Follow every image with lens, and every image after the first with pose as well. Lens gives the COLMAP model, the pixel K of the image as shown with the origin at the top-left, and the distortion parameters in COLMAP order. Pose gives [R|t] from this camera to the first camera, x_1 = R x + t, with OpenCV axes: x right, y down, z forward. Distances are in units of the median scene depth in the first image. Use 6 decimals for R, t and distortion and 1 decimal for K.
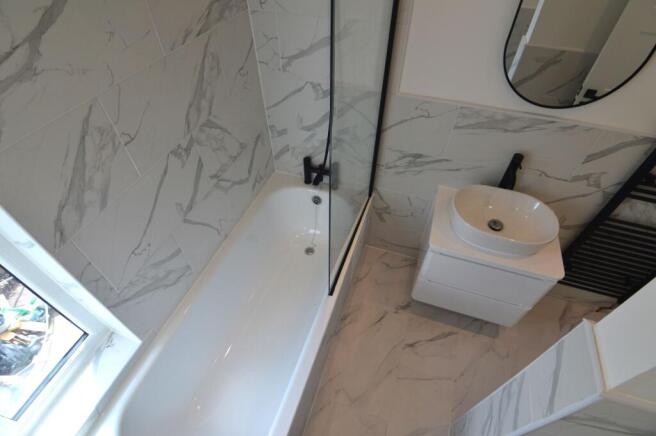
lens RADIAL K [[327.0, 0, 329.2], [0, 327.0, 218.7], [0, 0, 1]] dist [-0.004091, -0.010440]
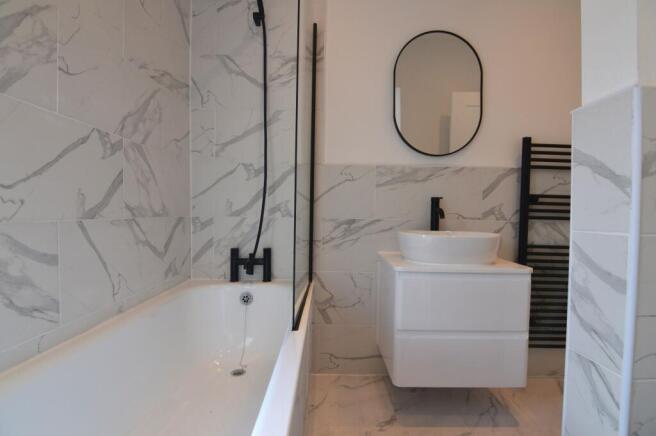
lens RADIAL K [[327.0, 0, 329.2], [0, 327.0, 218.7], [0, 0, 1]] dist [-0.004091, -0.010440]
pose [[0.943247, 0.006009, 0.332038, -0.145397], [0.235220, 0.693711, -0.680762, 0.514454], [-0.234430, 0.720228, 0.652927, 0.353200]]
